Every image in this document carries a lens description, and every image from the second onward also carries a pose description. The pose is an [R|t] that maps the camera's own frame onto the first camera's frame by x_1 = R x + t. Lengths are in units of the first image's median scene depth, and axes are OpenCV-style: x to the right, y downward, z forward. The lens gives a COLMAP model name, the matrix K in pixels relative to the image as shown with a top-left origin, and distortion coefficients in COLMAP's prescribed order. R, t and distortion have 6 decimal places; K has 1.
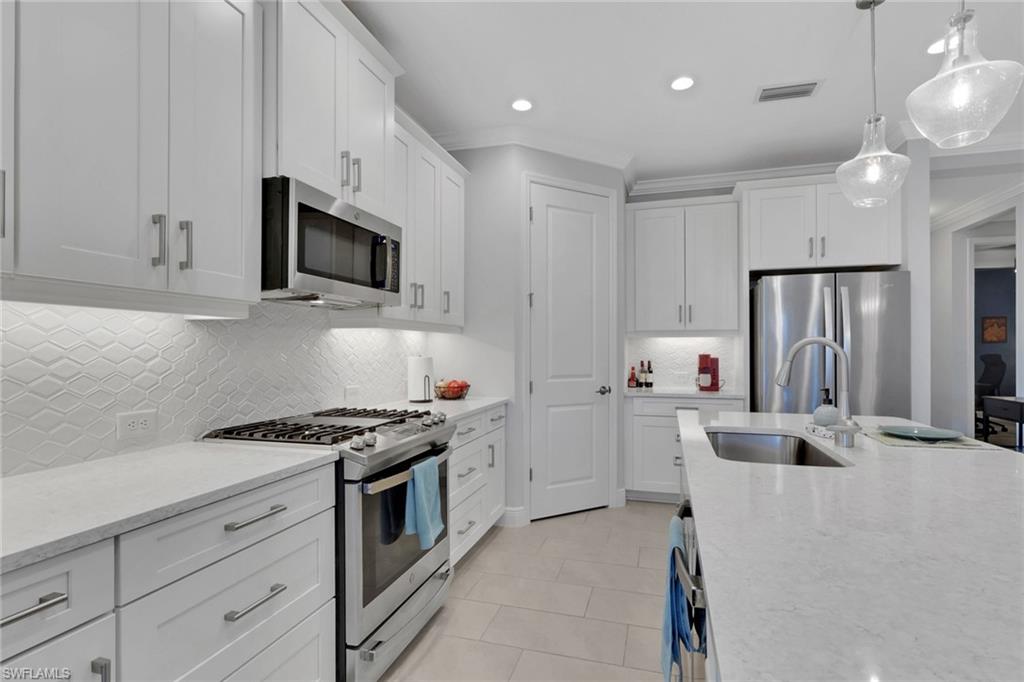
lens RADIAL K [[499.0, 0, 515.5], [0, 499.0, 349.4], [0, 0, 1]] dist [0.003417, -0.000881]
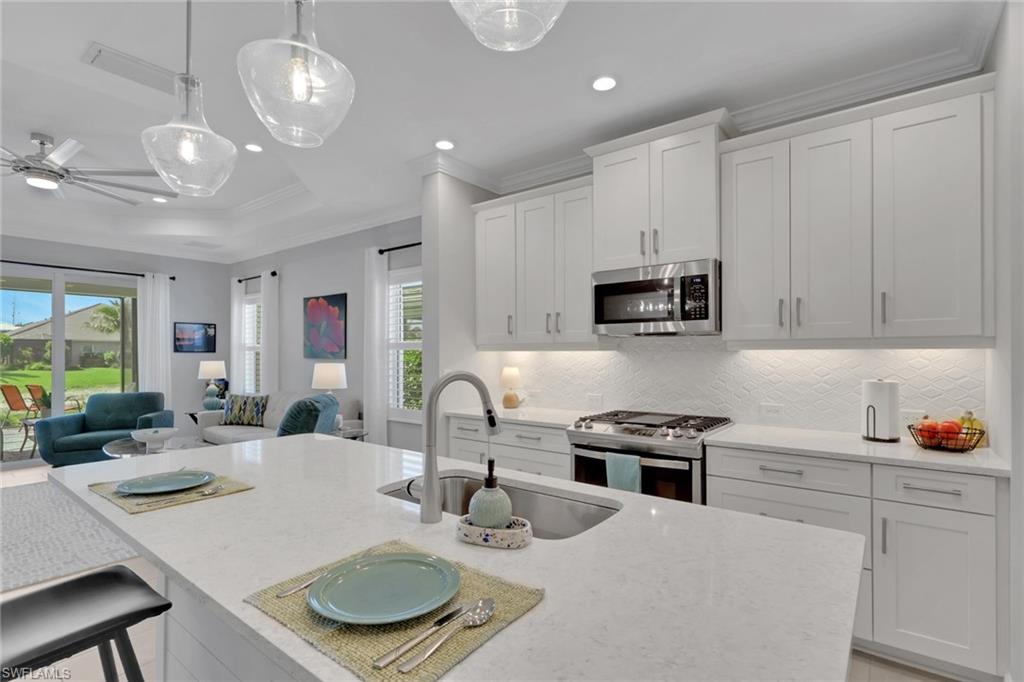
lens RADIAL K [[499.0, 0, 519.0], [0, 499.0, 353.6], [0, 0, 1]] dist [0.003417, -0.000881]
pose [[-0.368196, -0.000338, -0.929748, 0.675677], [-0.000599, 1.000000, -0.000126, -0.026600], [0.929748, 0.000510, -0.368196, 0.740975]]
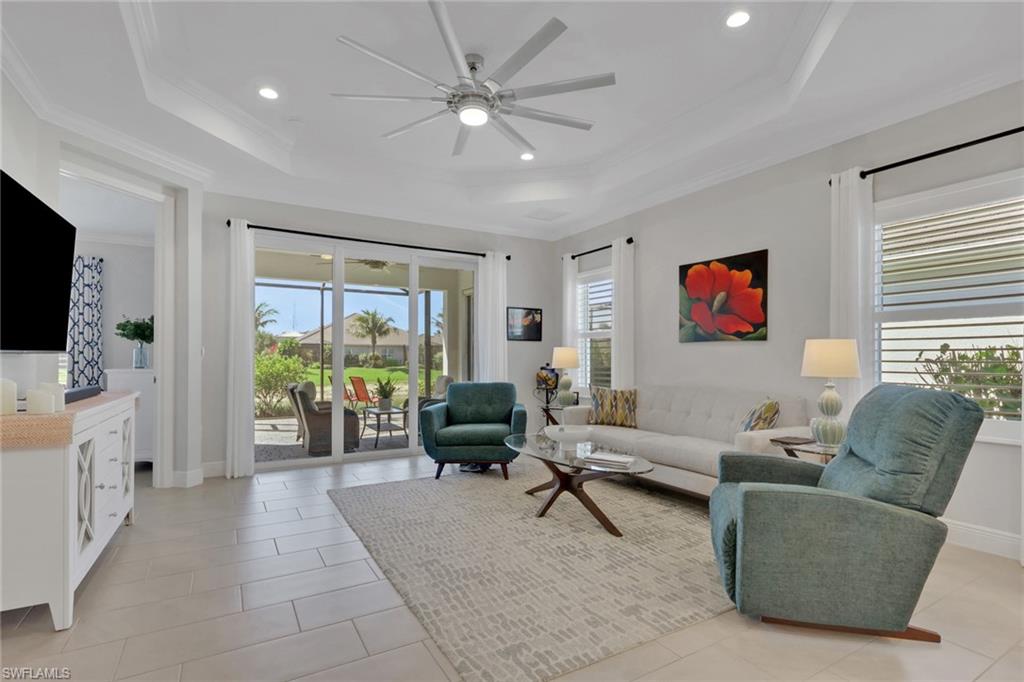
lens RADIAL K [[499.0, 0, 523.1], [0, 499.0, 358.9], [0, 0, 1]] dist [0.003417, -0.000881]
pose [[-0.674451, 0.002854, -0.738314, 0.620596], [-0.001407, 0.999986, 0.005151, 0.028913], [0.738318, 0.004513, -0.674437, -0.030555]]
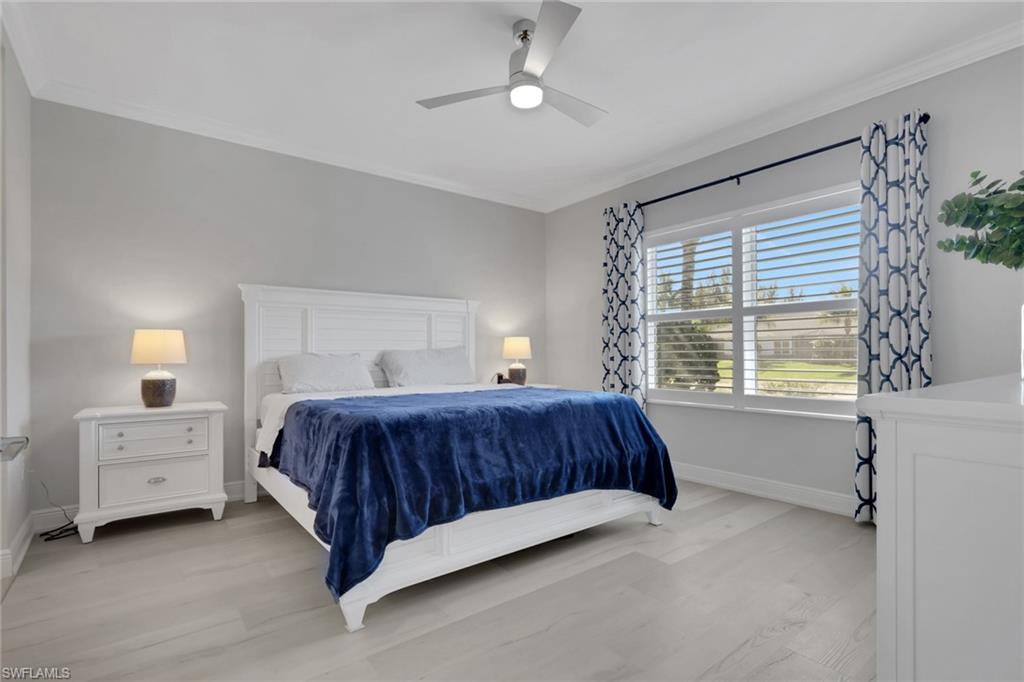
lens RADIAL K [[491.7, 0, 508.7], [0, 491.7, 349.3], [0, 0, 1]] dist [-0.003857, -0.000115]
pose [[-0.811716, 0.012666, 0.583915, 0.386516], [0.006984, 0.999904, -0.011981, 0.046423], [-0.584011, -0.005647, -0.811726, -1.459891]]
